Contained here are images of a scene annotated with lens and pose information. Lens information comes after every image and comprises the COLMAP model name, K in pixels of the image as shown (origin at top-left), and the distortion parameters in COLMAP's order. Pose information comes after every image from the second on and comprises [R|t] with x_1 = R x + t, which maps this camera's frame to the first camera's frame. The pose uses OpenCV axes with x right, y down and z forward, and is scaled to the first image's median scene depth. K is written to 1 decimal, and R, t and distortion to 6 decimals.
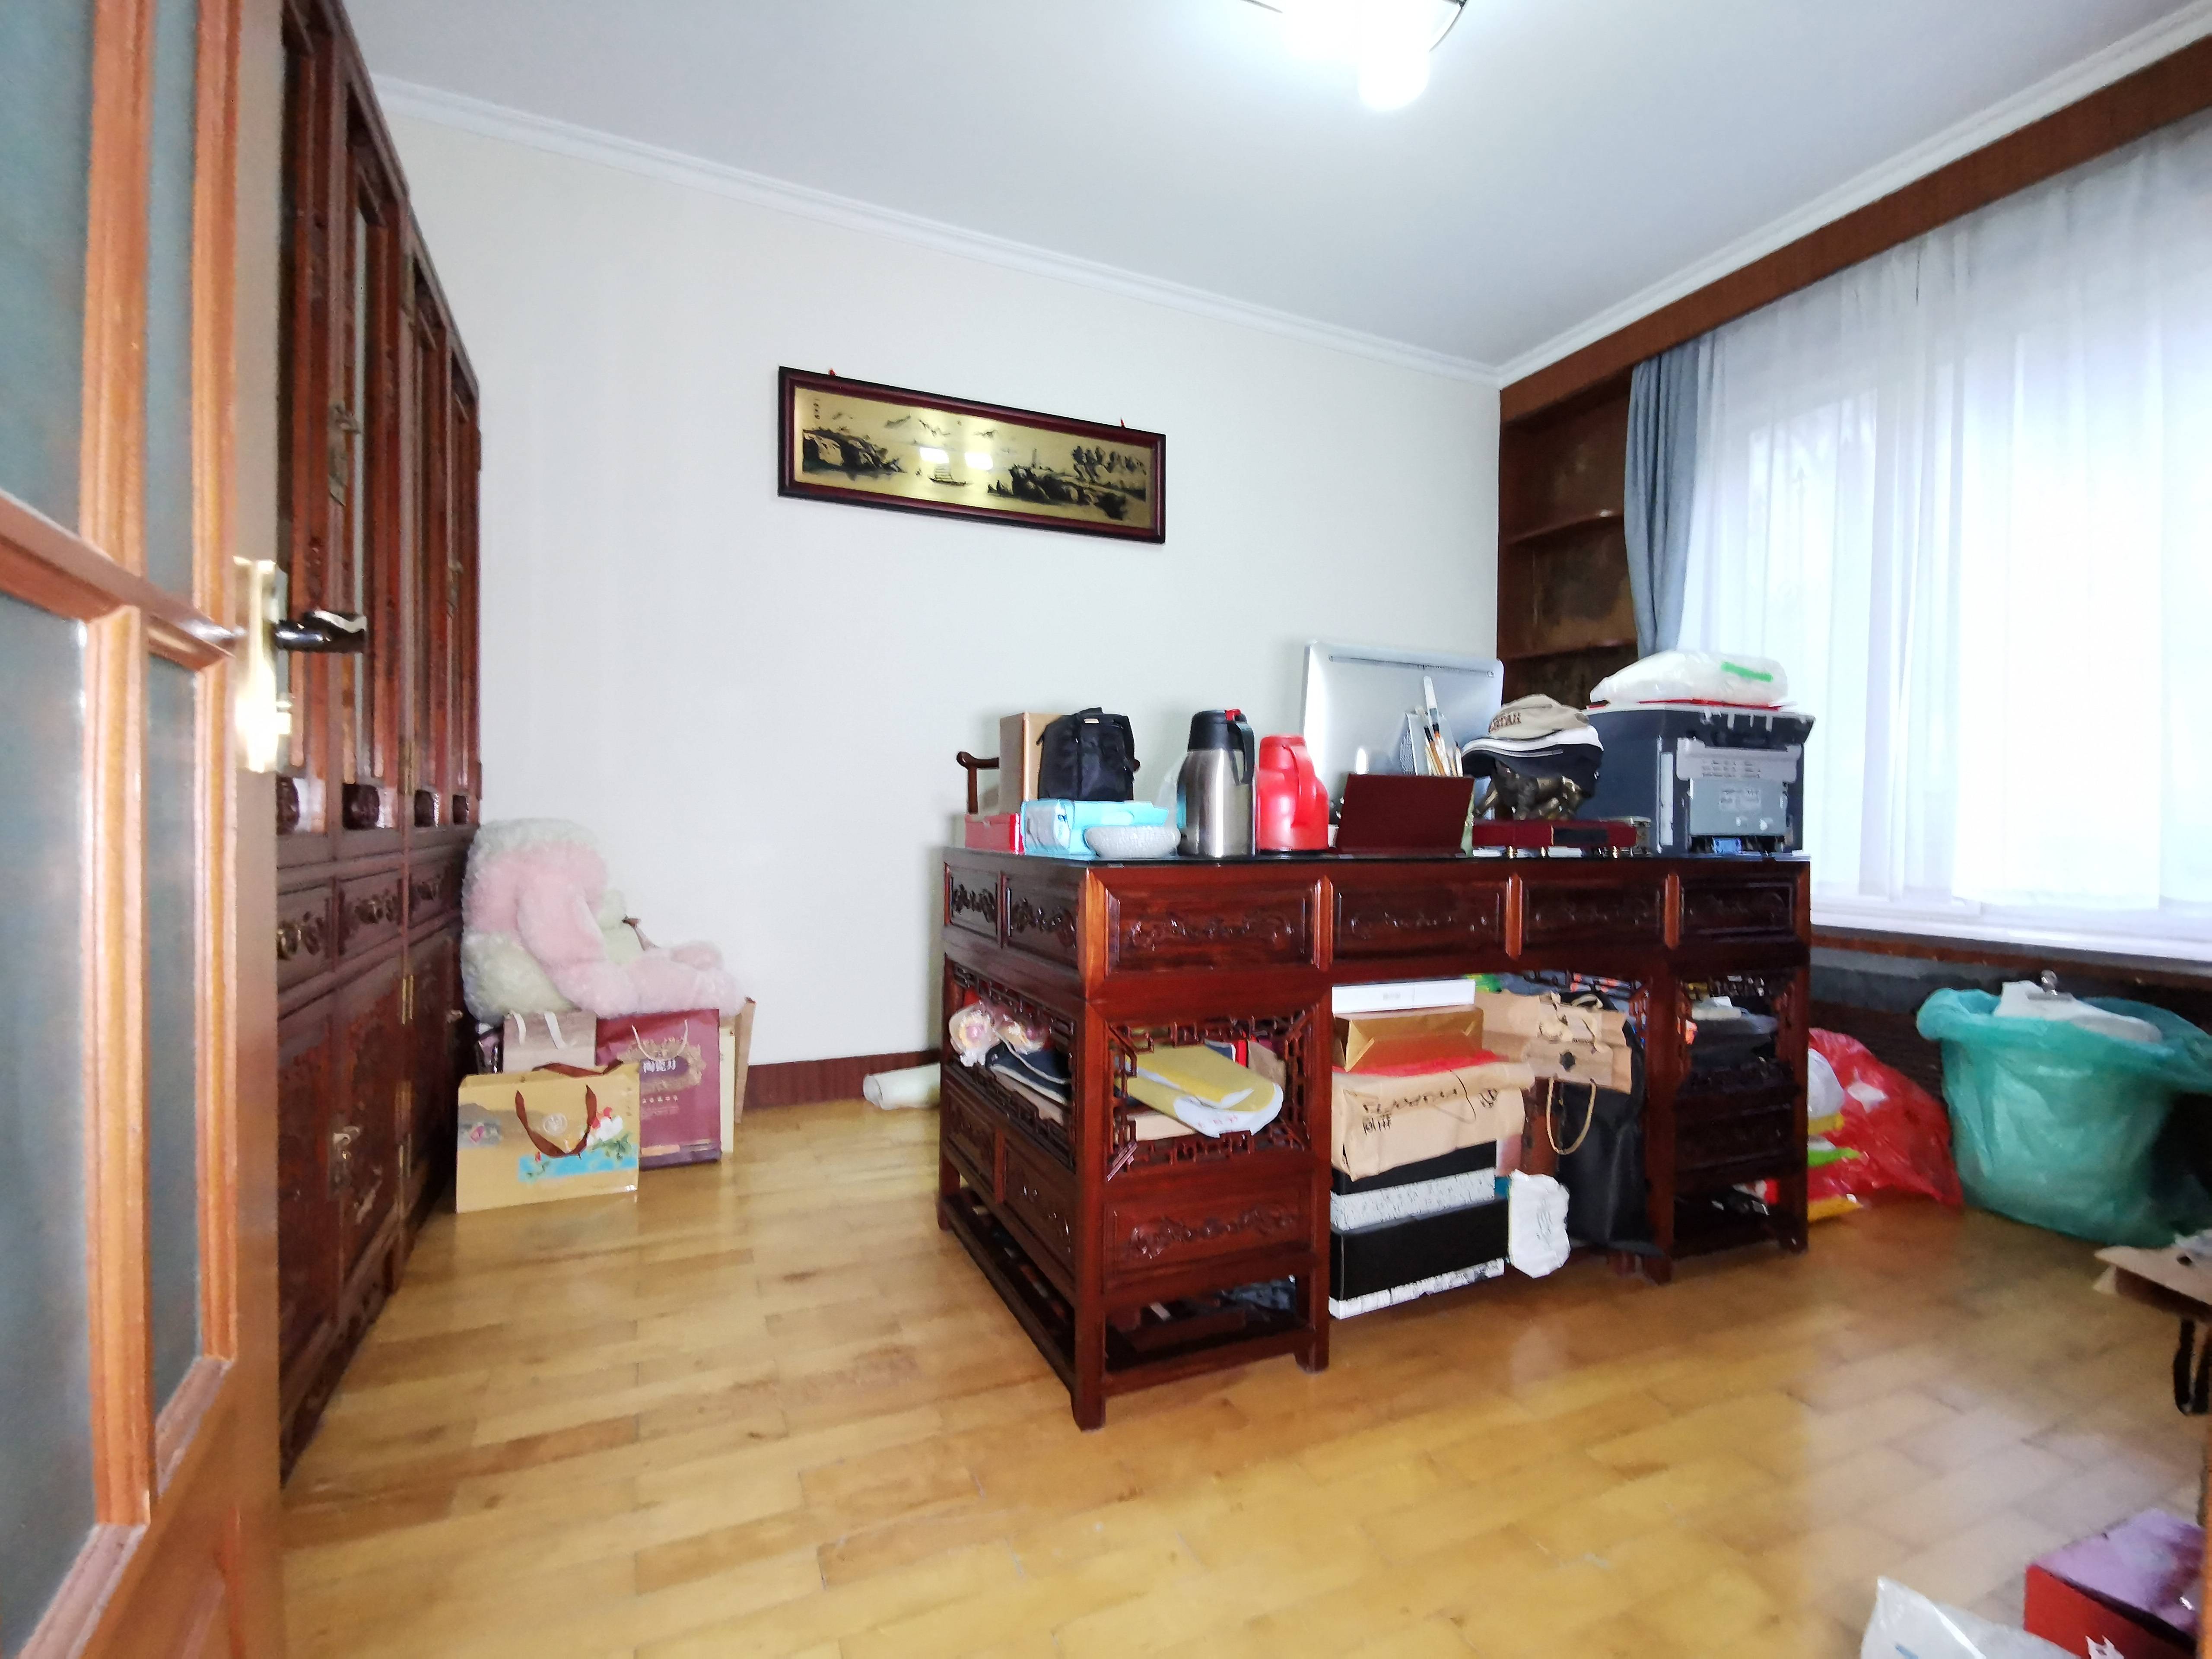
lens RADIAL K [[1014.1, 0, 1100.4], [0, 1014.1, 831.2], [0, 0, 1]] dist [-0.001759, 0.010725]
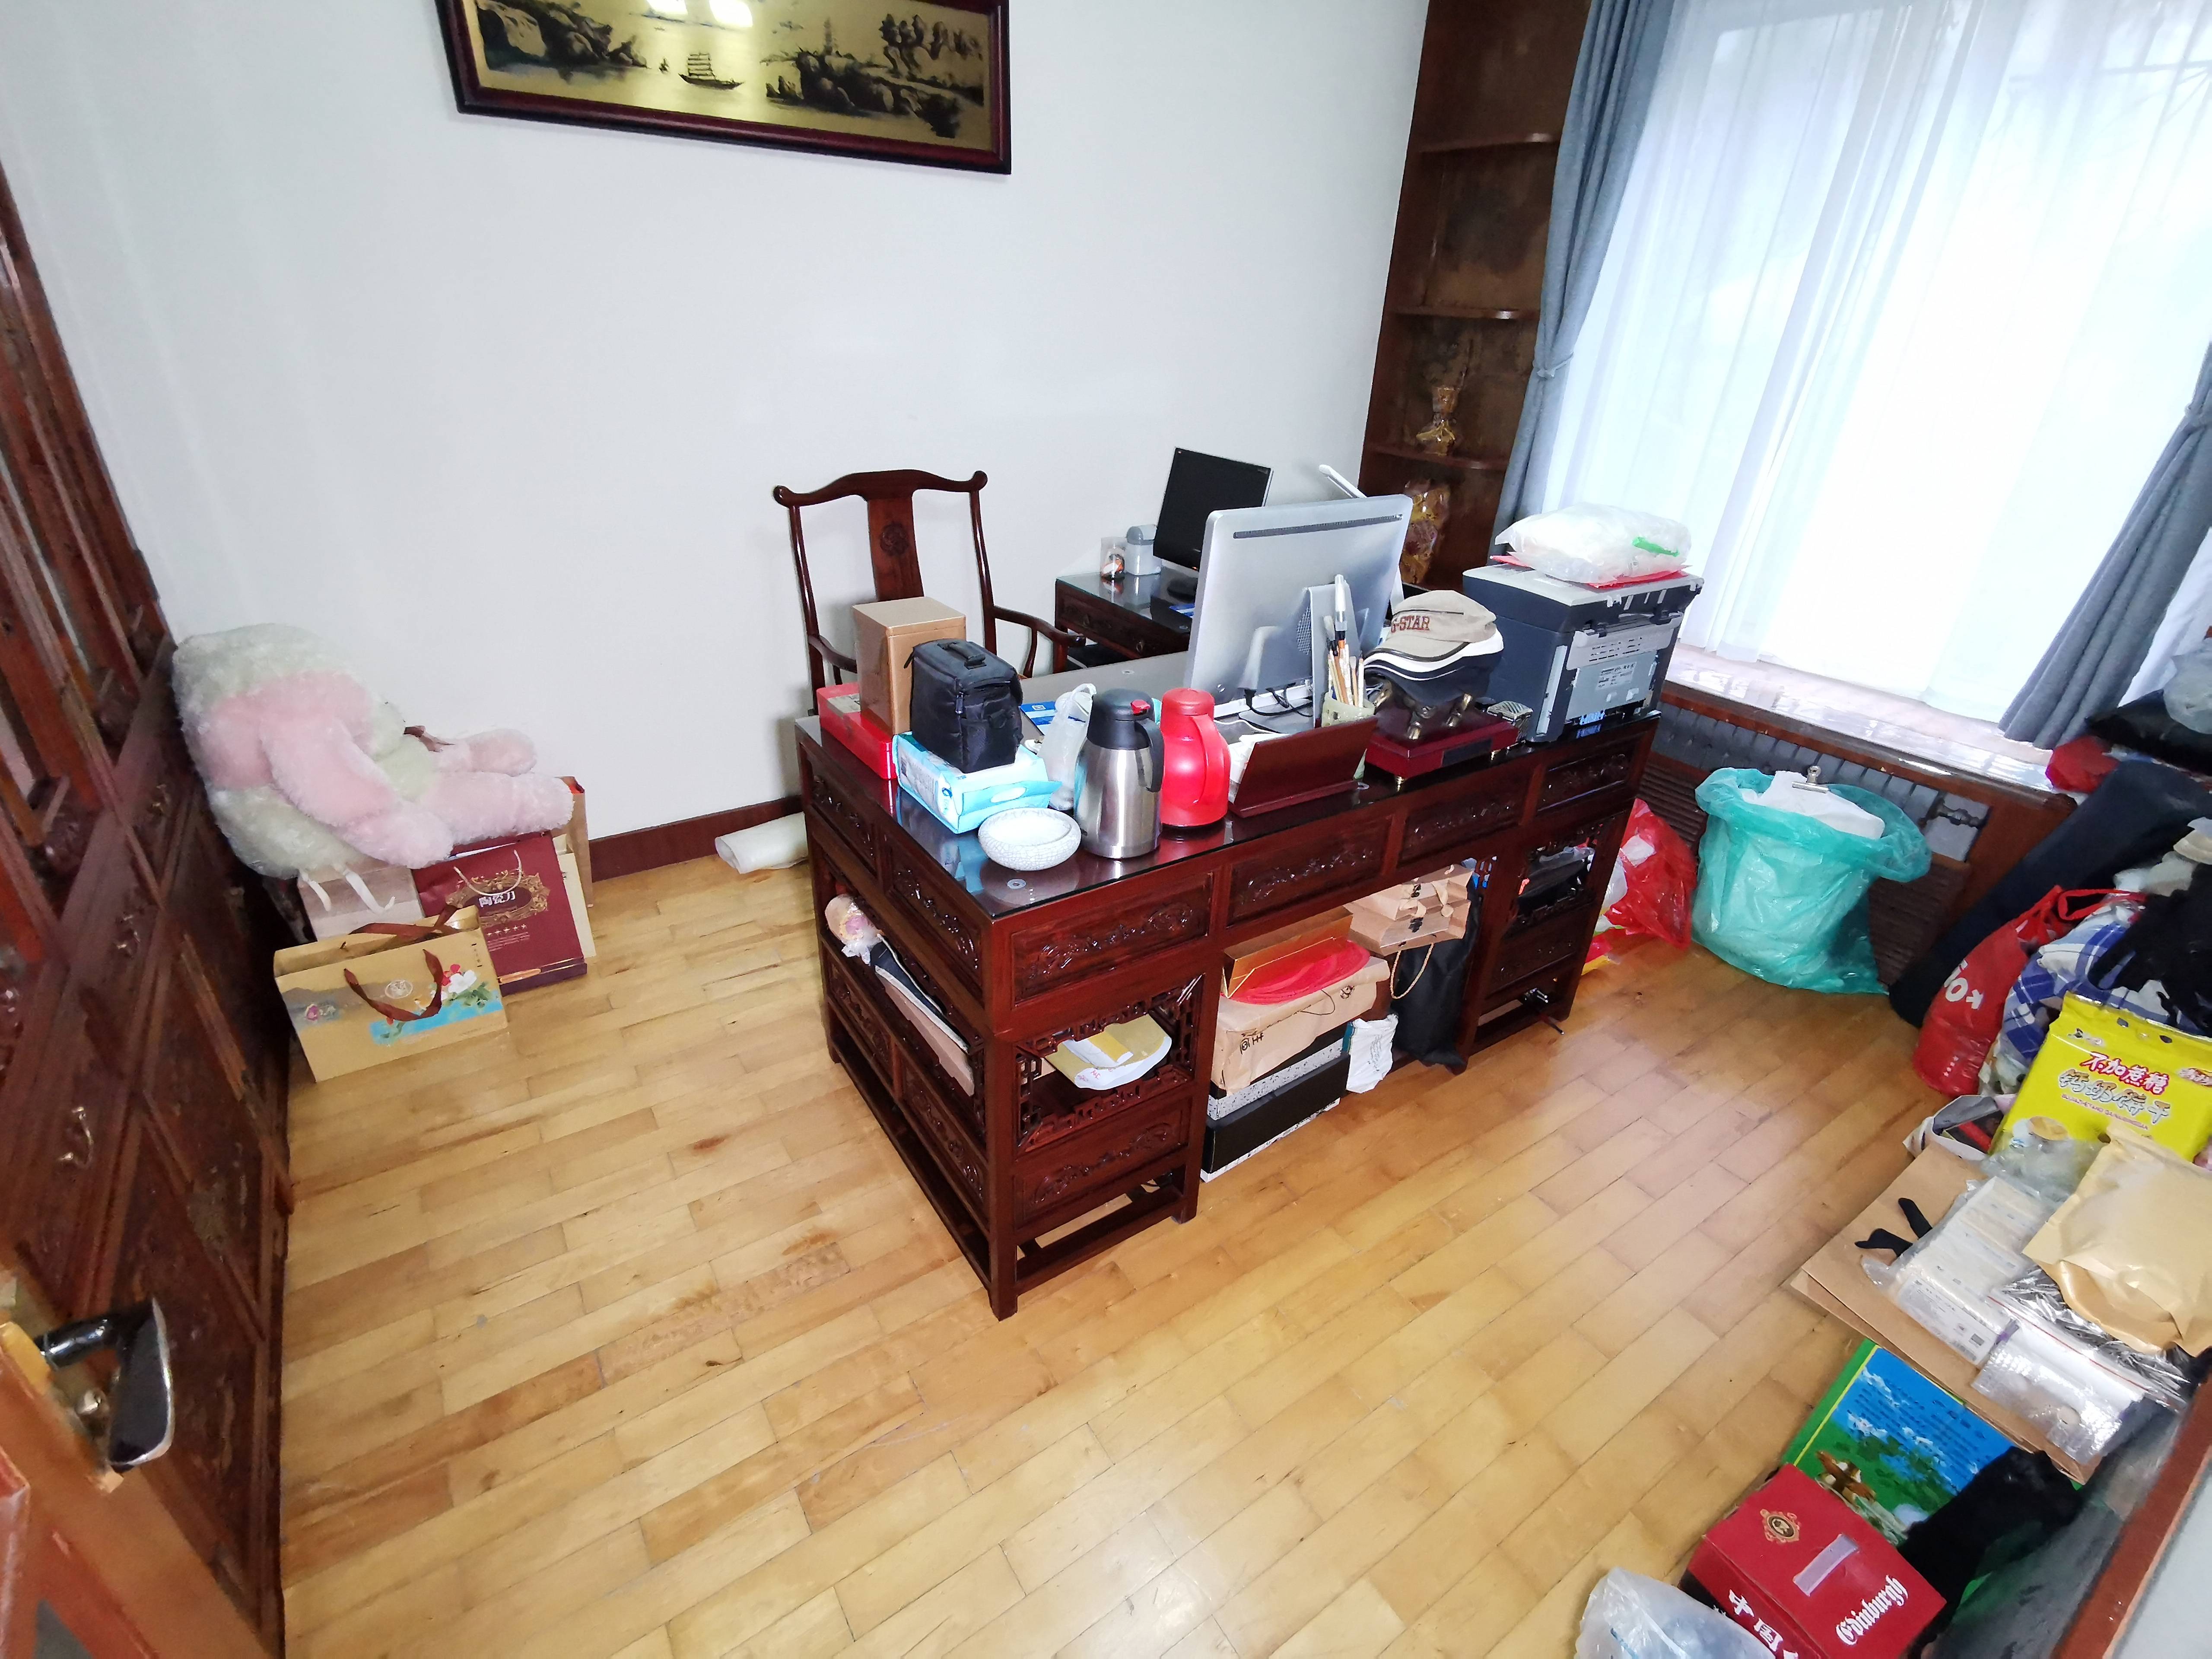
lens RADIAL K [[1013.3, 0, 1106.0], [0, 1013.3, 829.5], [0, 0, 1]] dist [0.003606, 0.000312]
pose [[0.984169, -0.060298, 0.166663, -0.043070], [-0.022649, 0.889852, 0.455687, -0.343618], [-0.175782, -0.452248, 0.874398, 0.143952]]
